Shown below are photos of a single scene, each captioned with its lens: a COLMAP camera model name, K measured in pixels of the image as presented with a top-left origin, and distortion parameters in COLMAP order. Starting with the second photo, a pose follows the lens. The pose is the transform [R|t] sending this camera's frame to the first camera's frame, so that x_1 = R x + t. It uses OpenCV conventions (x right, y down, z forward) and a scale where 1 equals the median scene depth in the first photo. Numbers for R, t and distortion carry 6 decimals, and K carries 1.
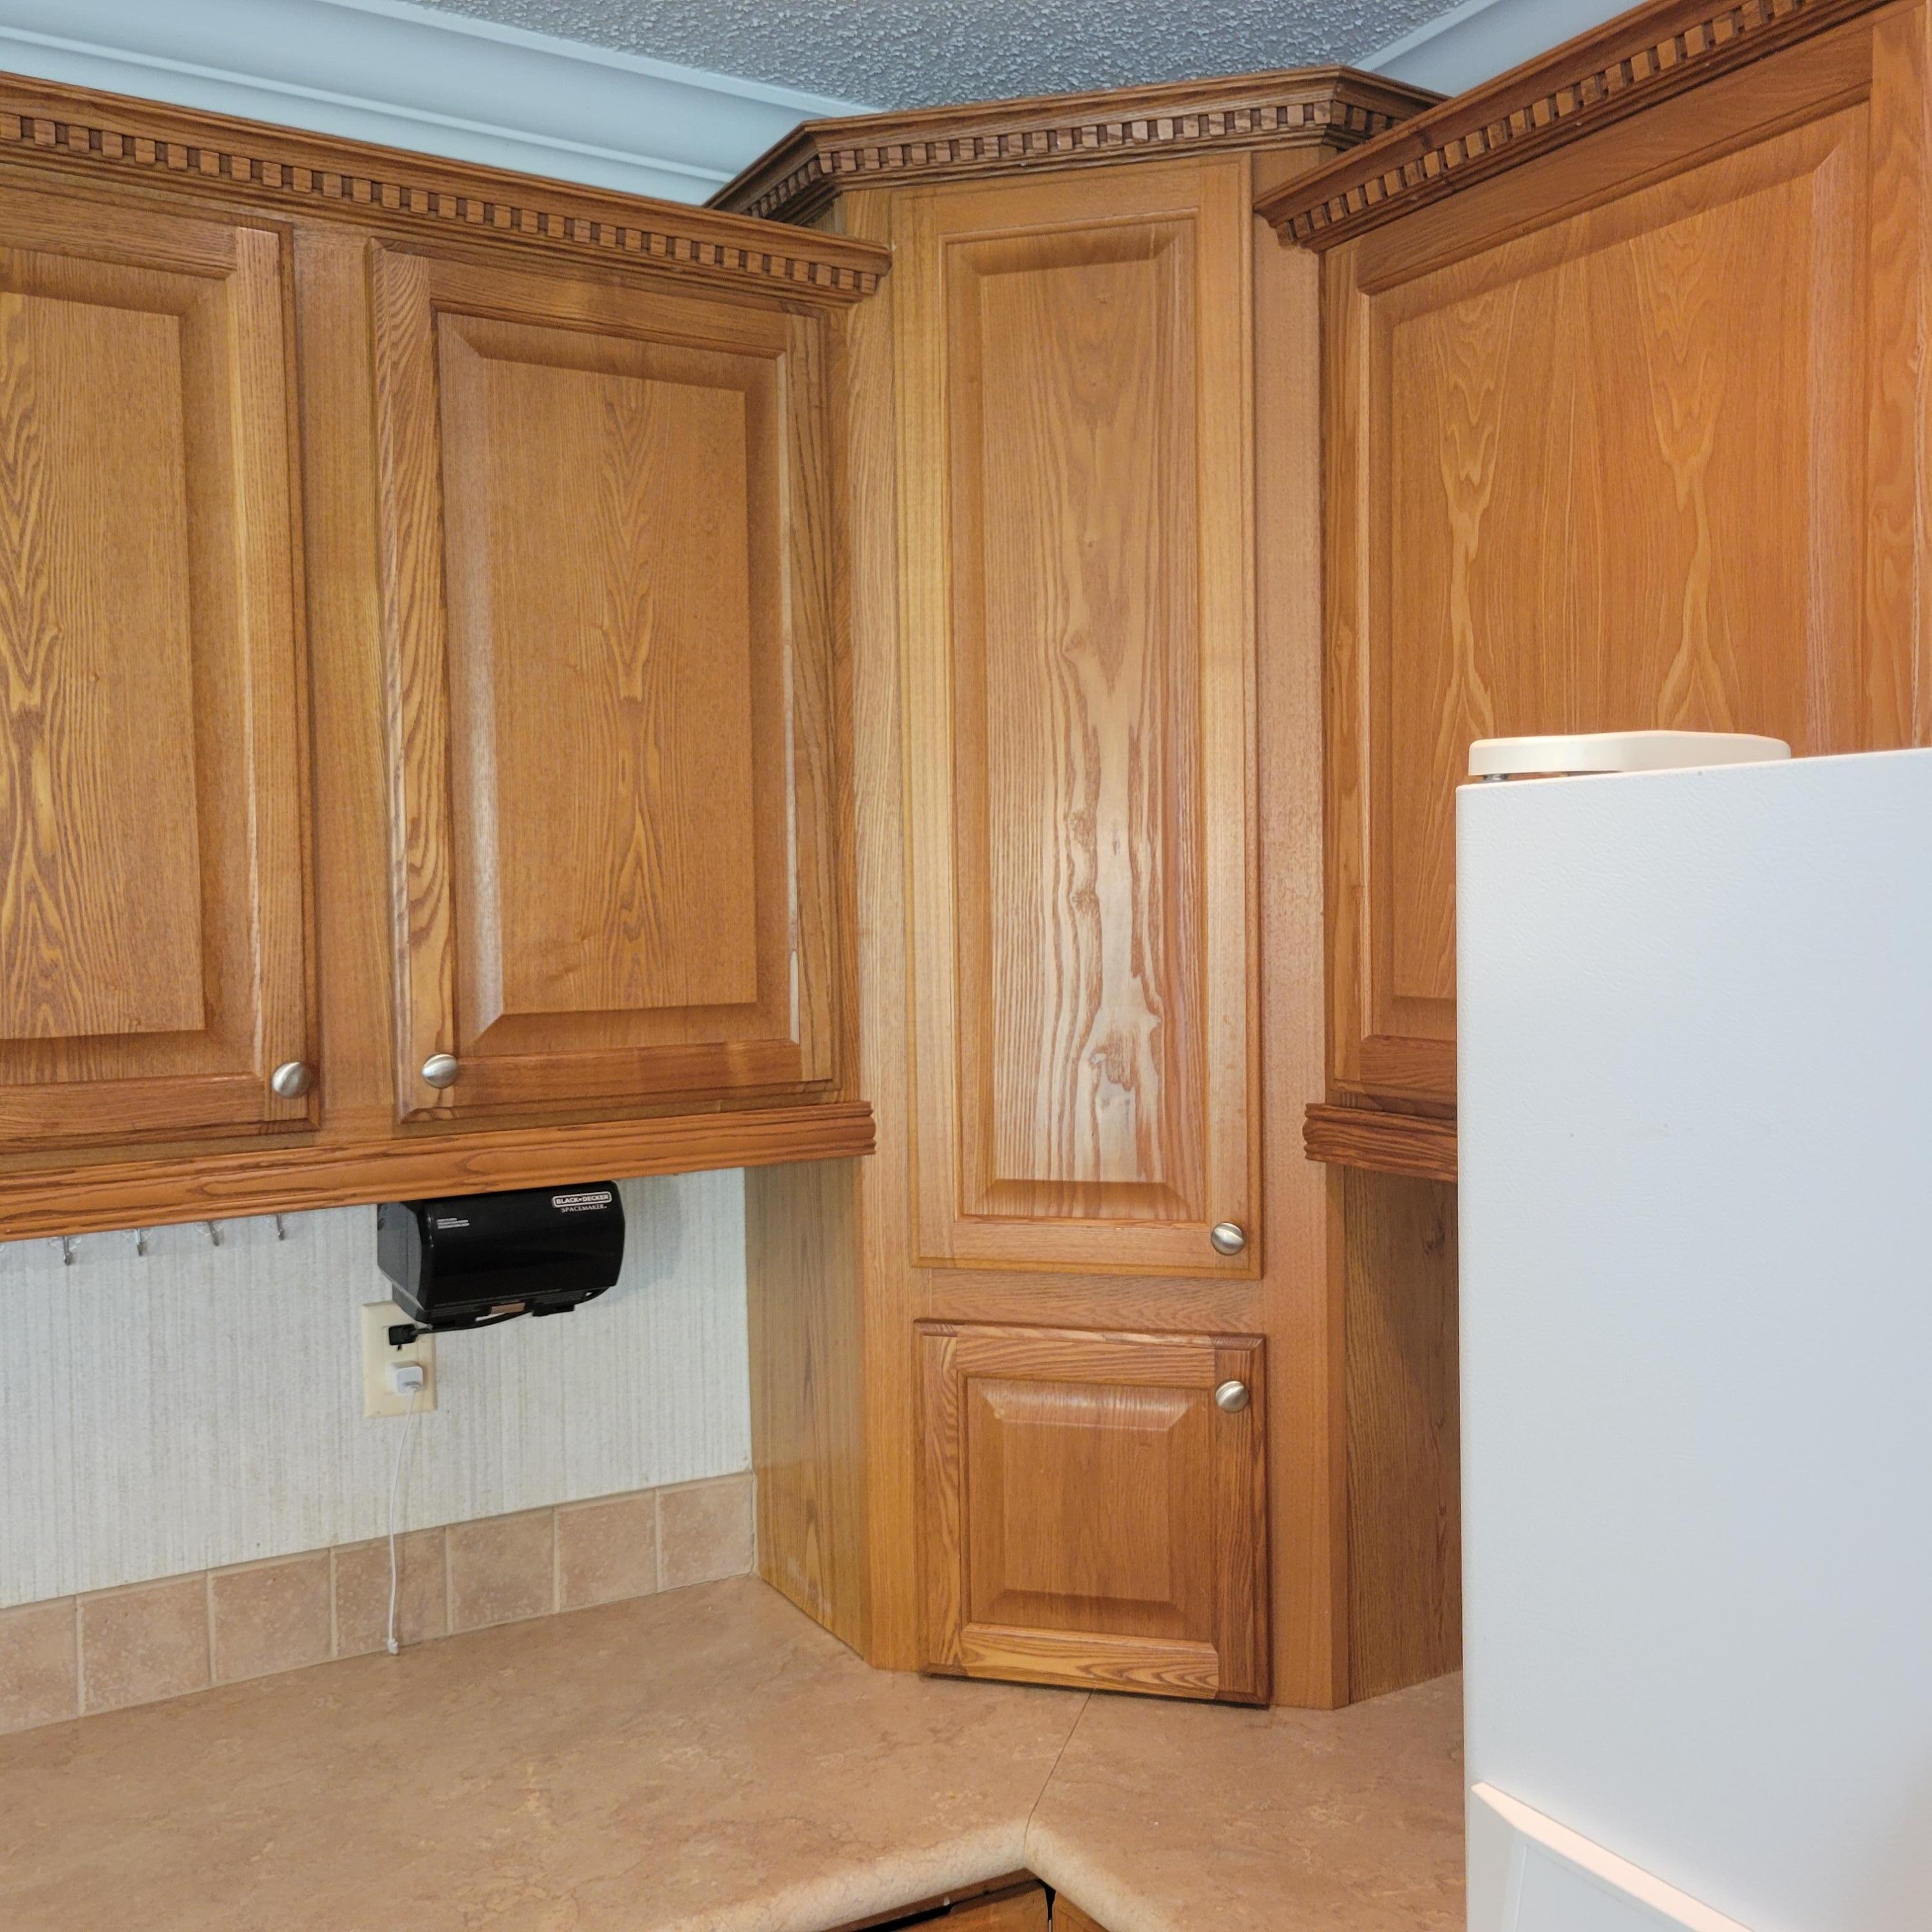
lens RADIAL K [[1938.2, 0, 994.6], [0, 1938.2, 984.7], [0, 0, 1]] dist [0.033752, -0.015989]
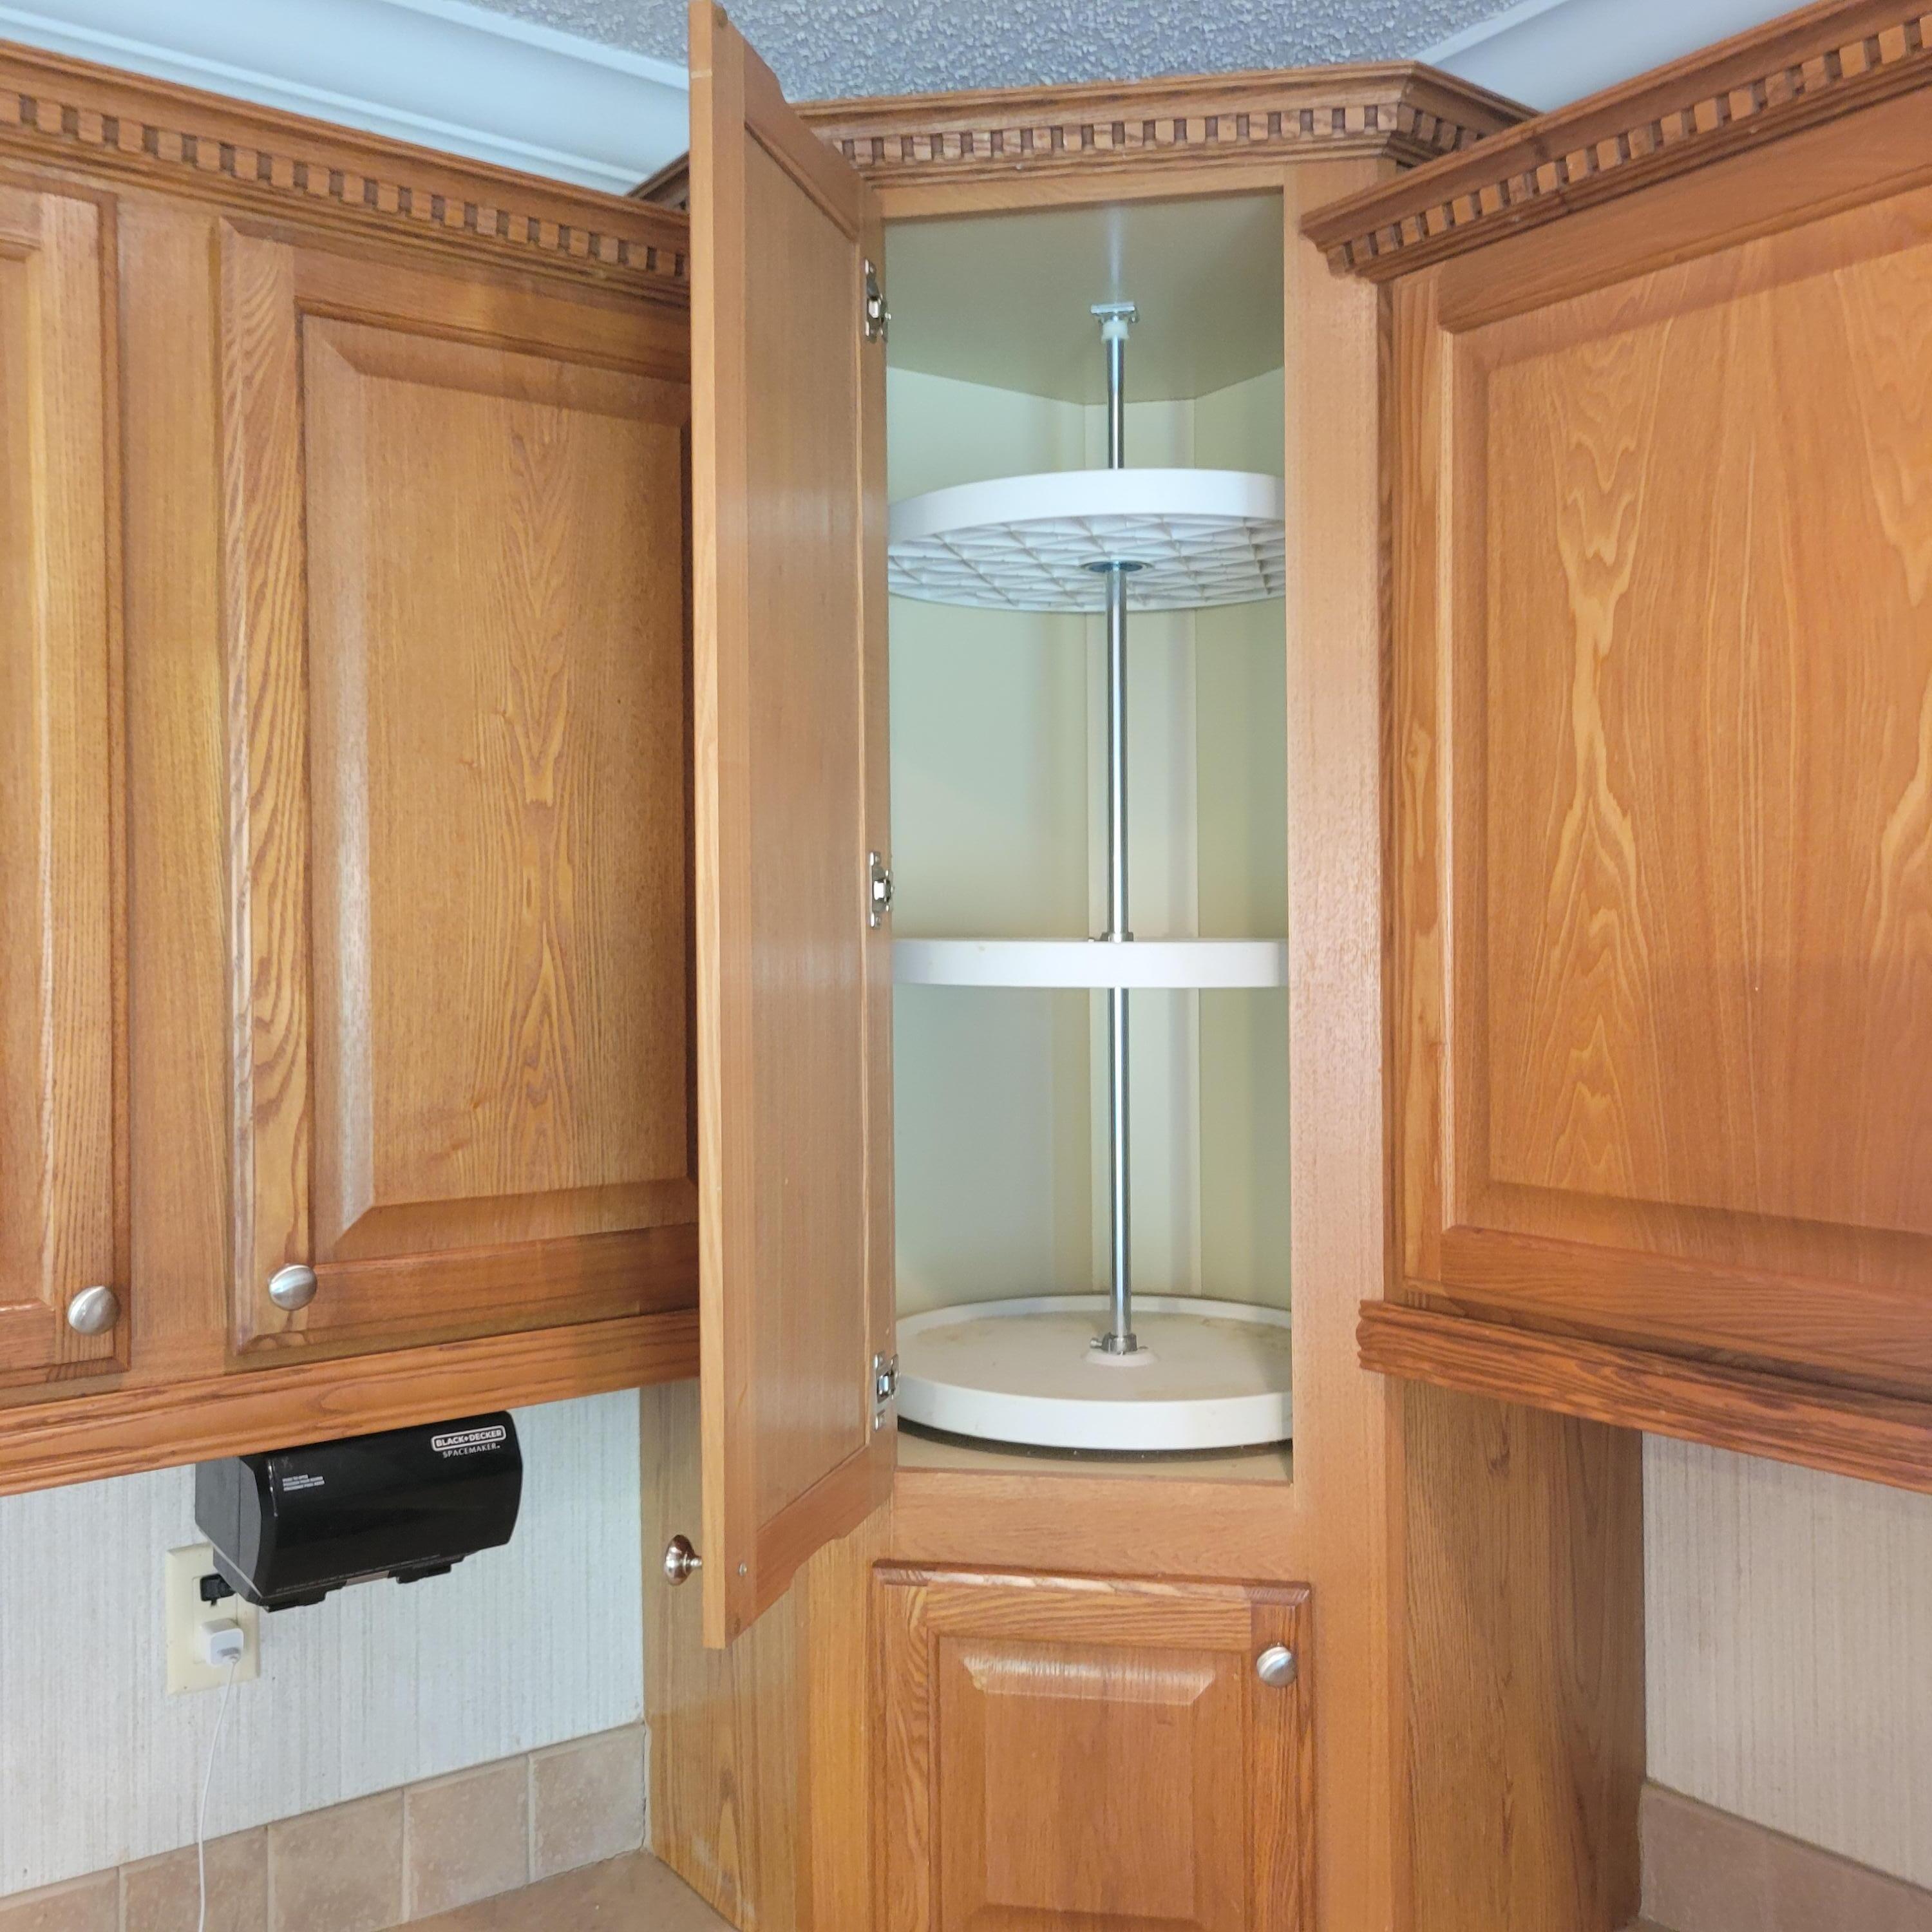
lens RADIAL K [[1957.8, 0, 959.1], [0, 1957.8, 963.7], [0, 0, 1]] dist [0.042812, -0.029627]
pose [[0.996186, 0.005625, 0.087073, -0.086471], [-0.002429, 0.999321, -0.036760, -0.052802], [-0.087221, 0.036409, 0.995523, 0.187091]]
